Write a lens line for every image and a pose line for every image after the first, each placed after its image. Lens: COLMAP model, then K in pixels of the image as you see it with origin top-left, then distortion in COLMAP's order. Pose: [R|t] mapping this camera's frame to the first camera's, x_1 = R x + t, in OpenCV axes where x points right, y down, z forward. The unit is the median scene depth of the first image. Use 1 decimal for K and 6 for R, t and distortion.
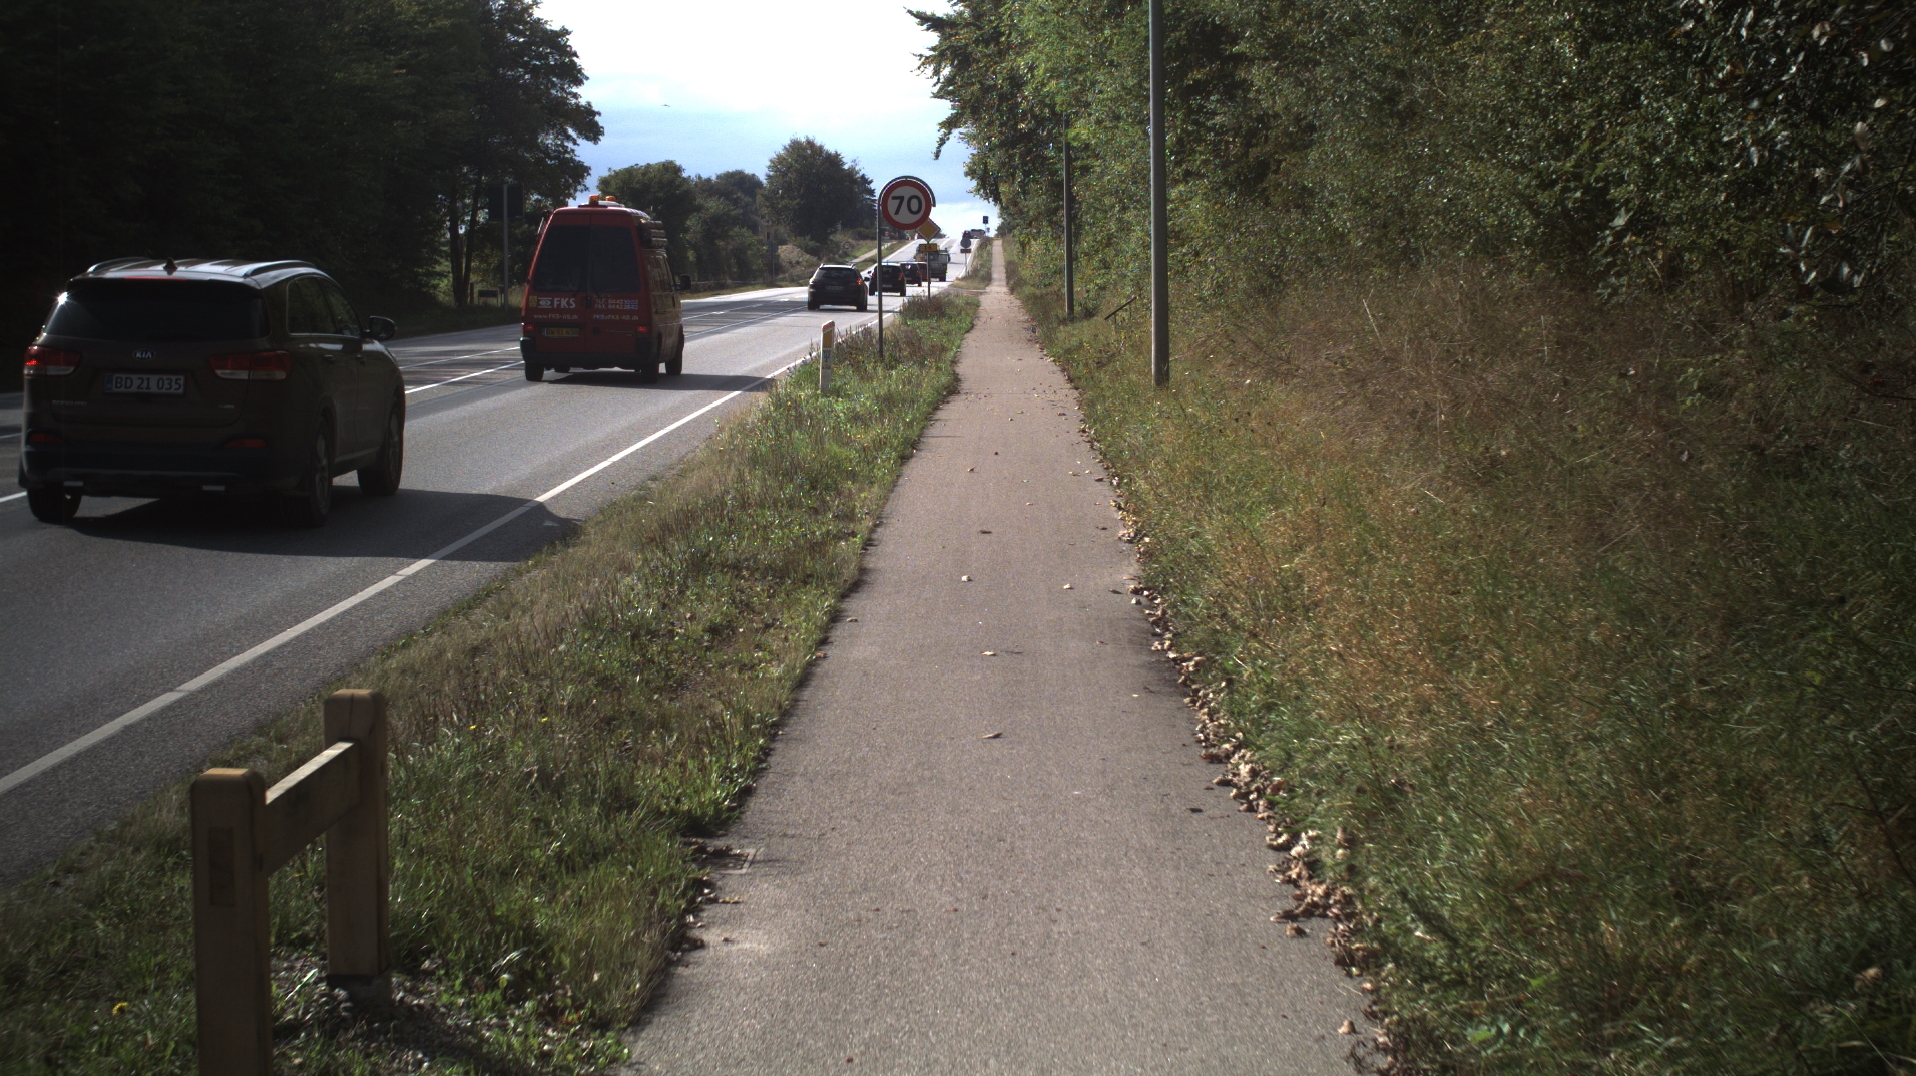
lens RADIAL K [[3695.7, 0, 958.0], [0, 3695.7, 538.0], [0, 0, 1]] dist [-0.280709, 0.128920]
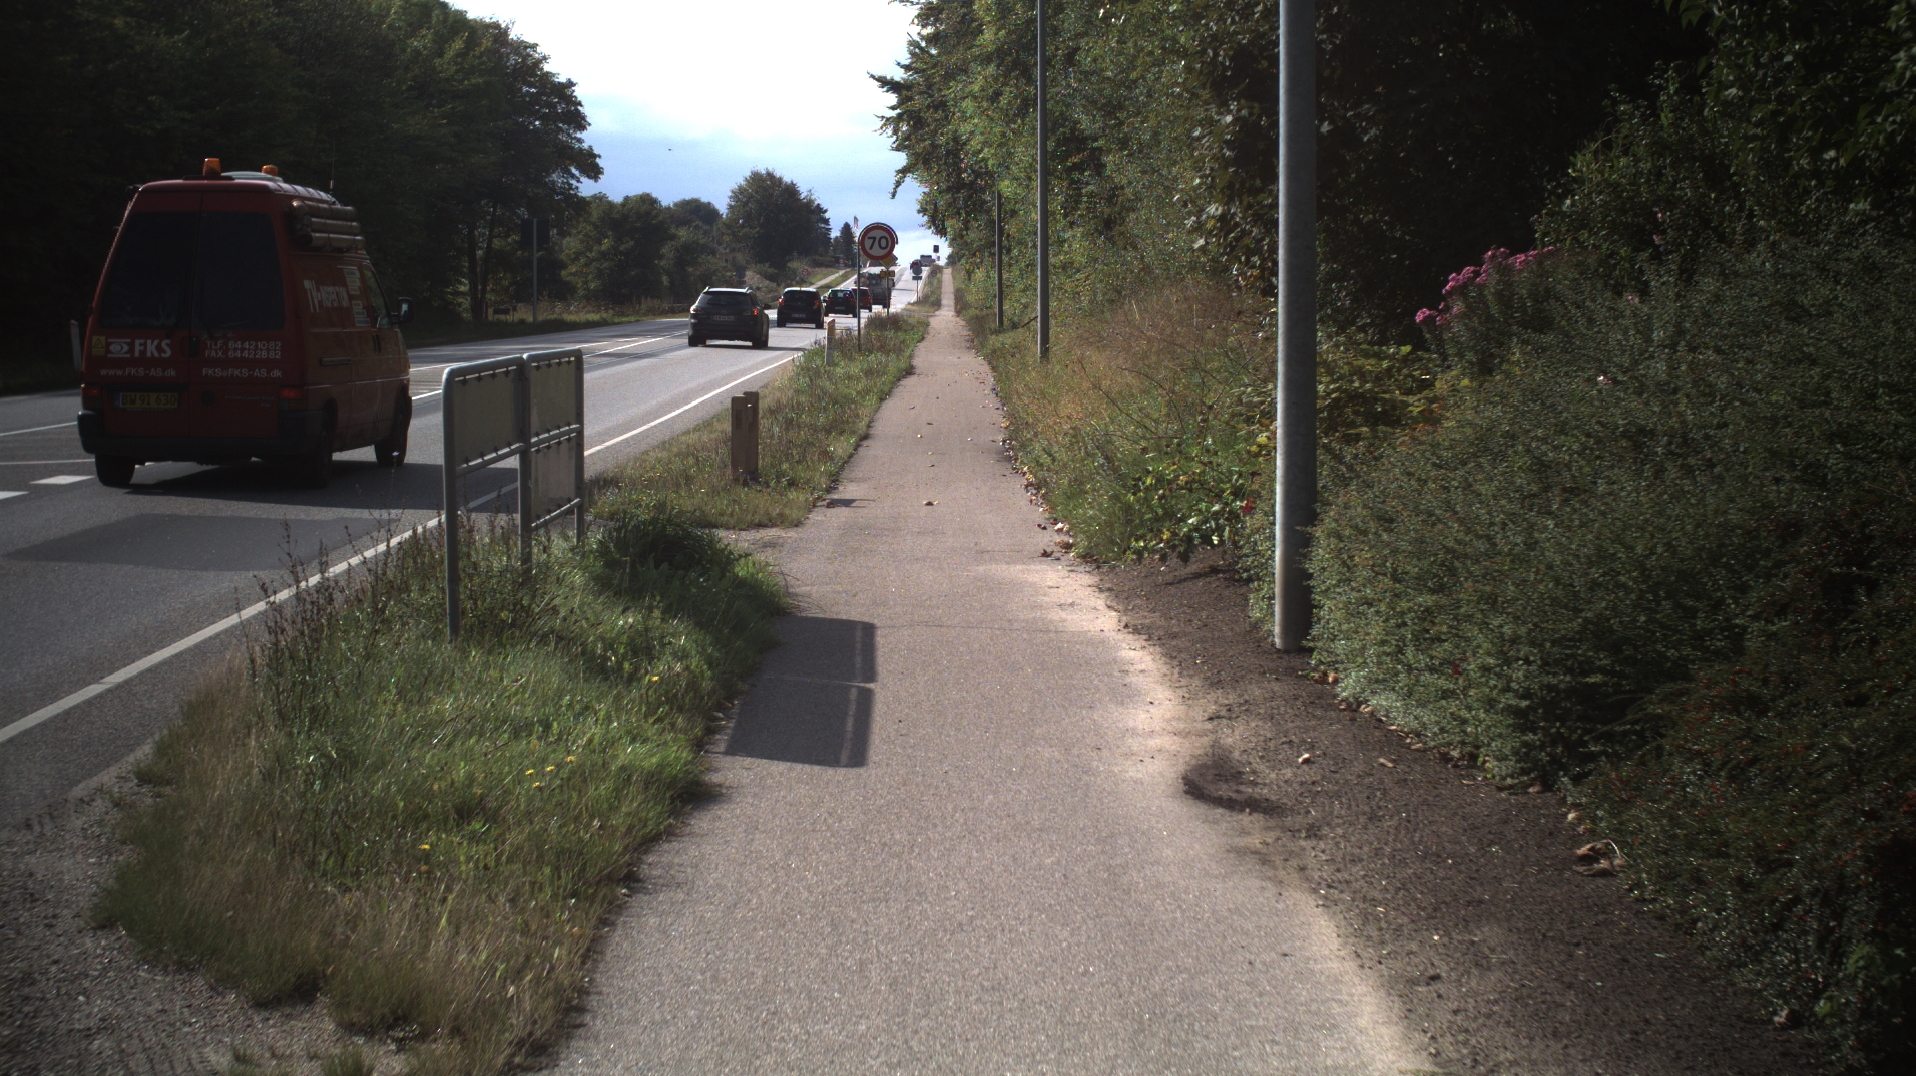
lens RADIAL K [[3695.7, 0, 958.0], [0, 3695.7, 538.0], [0, 0, 1]] dist [-0.280709, 0.128920]
pose [[0.999880, 0.006981, 0.013842, -0.000861], [-0.006875, 0.999947, -0.007666, 0.015688], [-0.013895, 0.007570, 0.999875, -0.193424]]
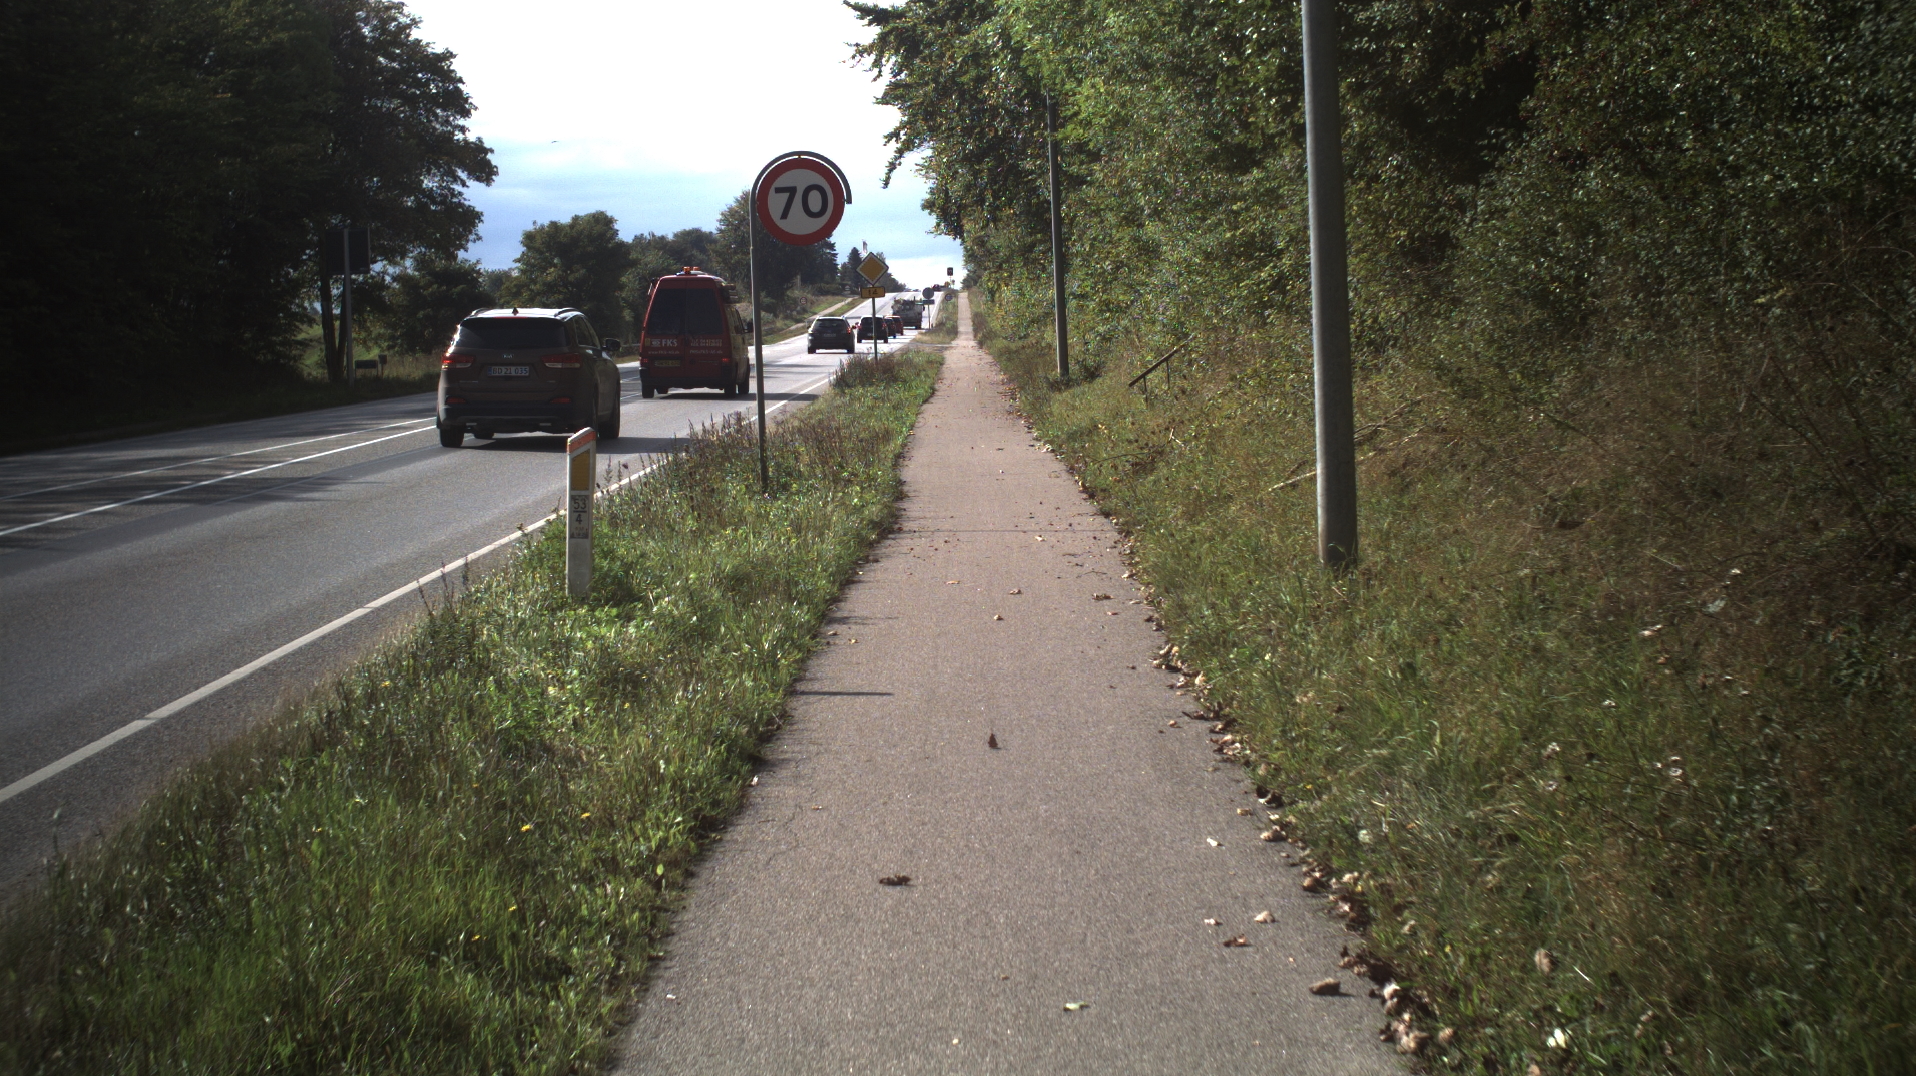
lens RADIAL K [[3695.7, 0, 958.0], [0, 3695.7, 538.0], [0, 0, 1]] dist [-0.280709, 0.128920]
pose [[0.999612, -0.026824, 0.007481, 0.002142], [0.026931, 0.999530, -0.014635, -0.013089], [-0.007085, 0.014831, 0.999865, 0.192777]]
